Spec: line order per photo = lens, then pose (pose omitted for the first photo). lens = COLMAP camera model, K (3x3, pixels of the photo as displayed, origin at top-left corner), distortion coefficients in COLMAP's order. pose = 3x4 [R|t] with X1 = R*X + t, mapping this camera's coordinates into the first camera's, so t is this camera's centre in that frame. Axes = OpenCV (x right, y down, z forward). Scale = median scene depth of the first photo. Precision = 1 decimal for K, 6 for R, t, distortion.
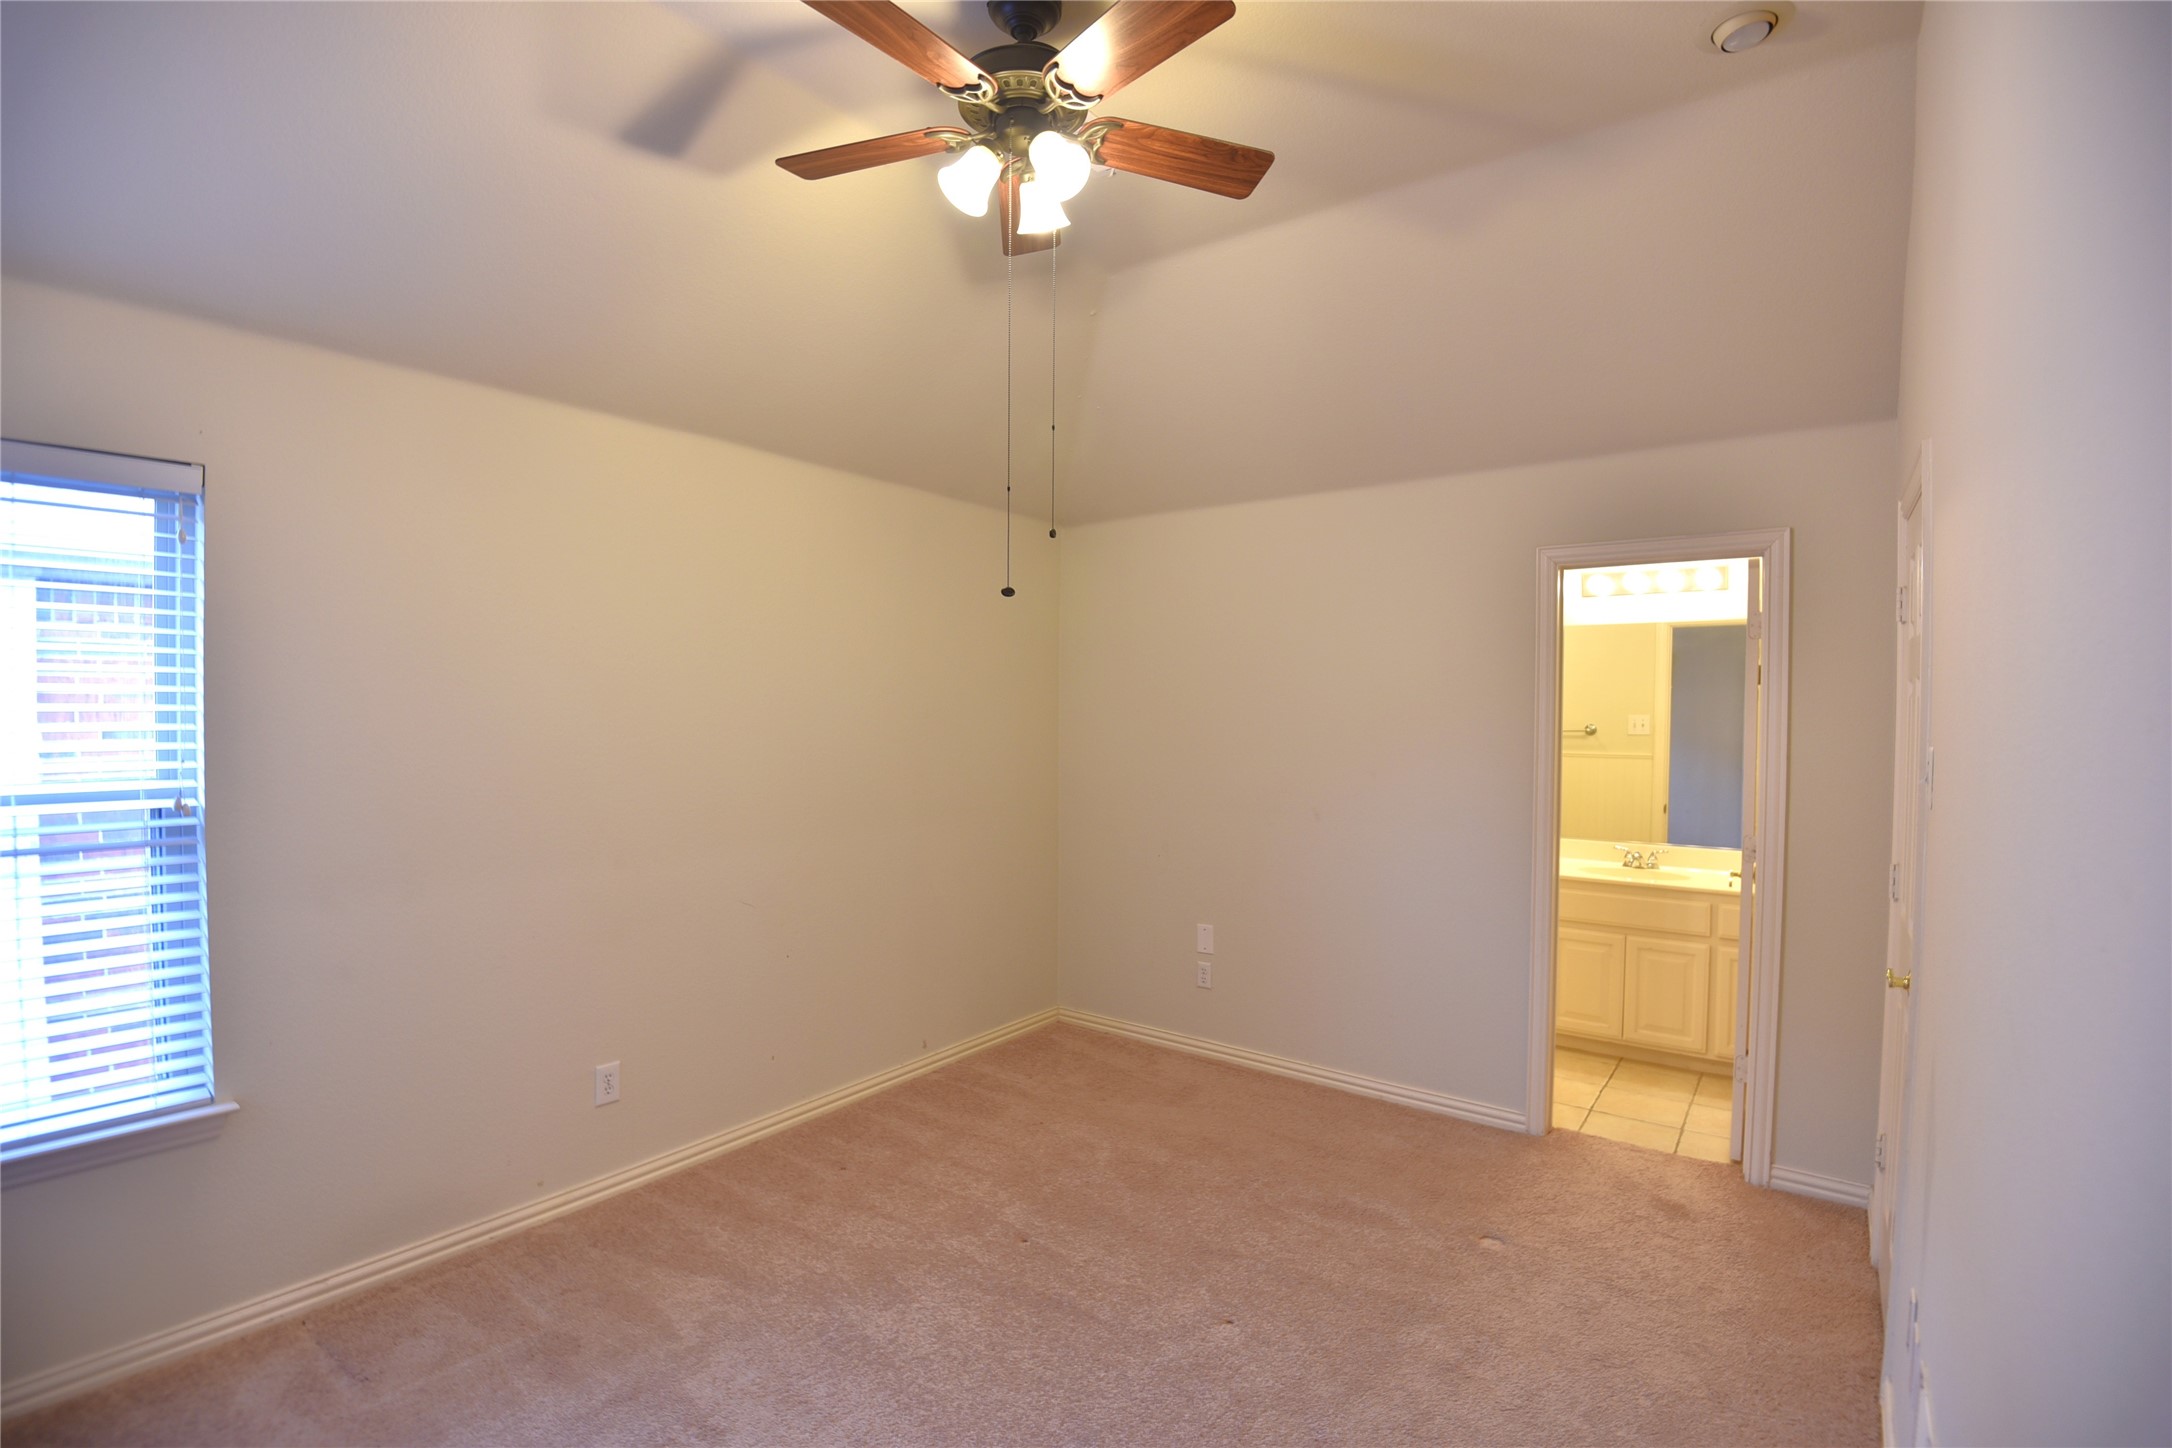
lens RADIAL K [[1053.4, 0, 1080.3], [0, 1053.4, 746.1], [0, 0, 1]] dist [-0.002475, -0.030517]
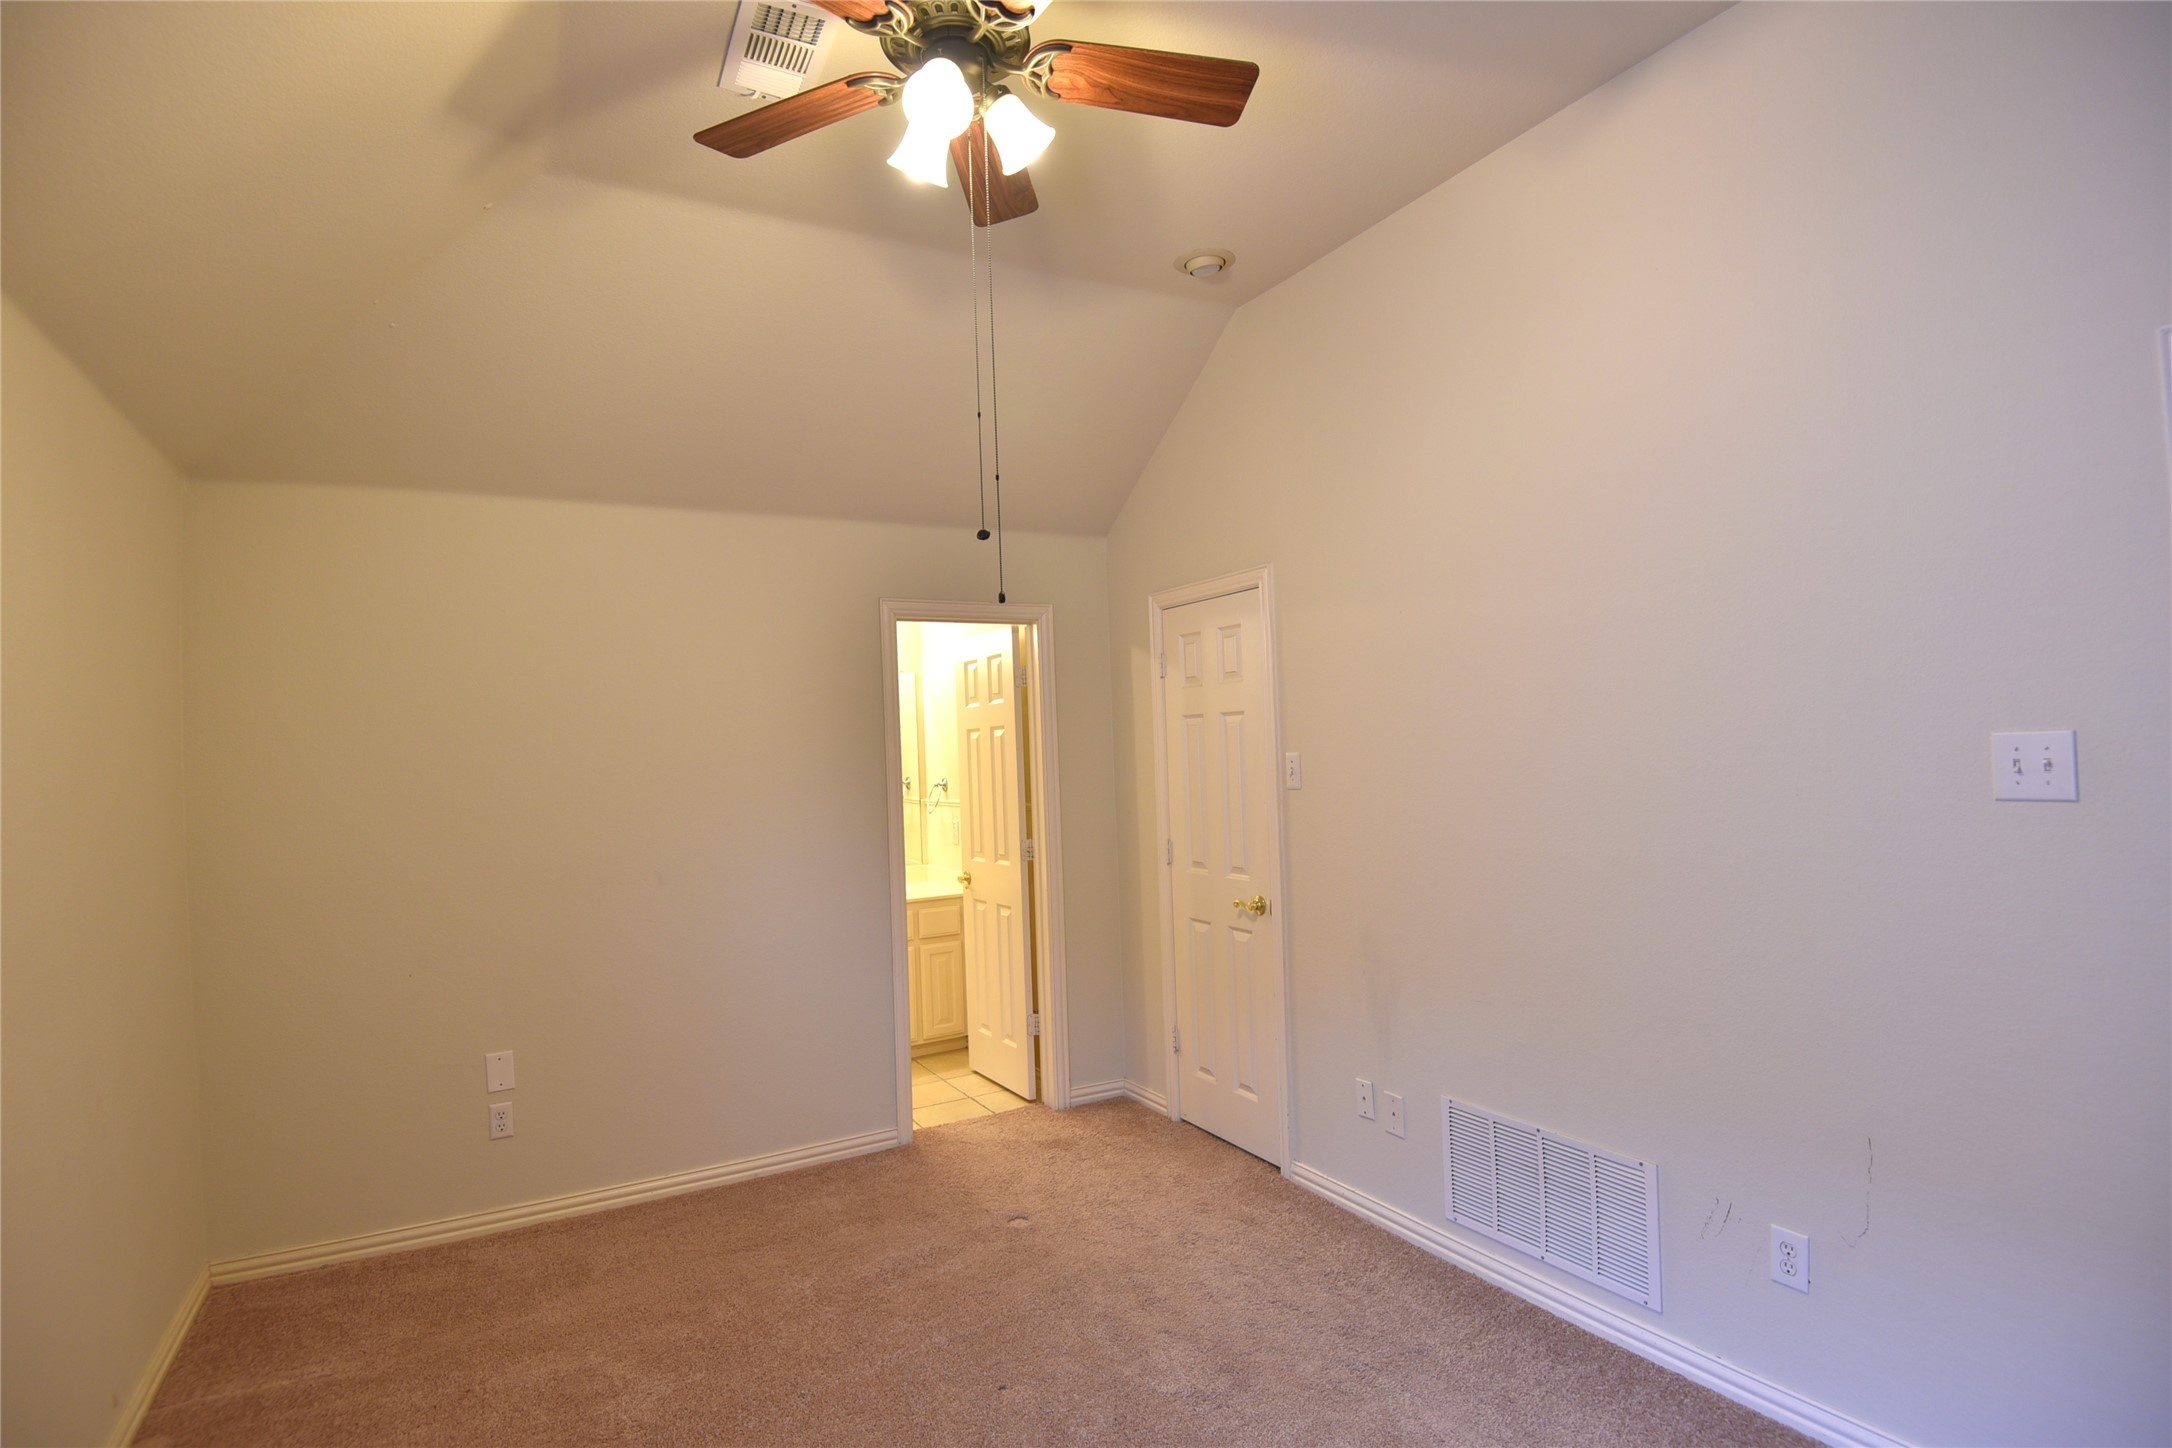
lens RADIAL K [[1111.6, 0, 1077.6], [0, 1111.6, 730.7], [0, 0, 1]] dist [0.002869, -0.030305]
pose [[0.388399, -0.004077, 0.921482, -0.556104], [0.078574, 0.996495, -0.028710, -0.003042], [-0.918135, 0.083555, 0.387358, 0.376833]]
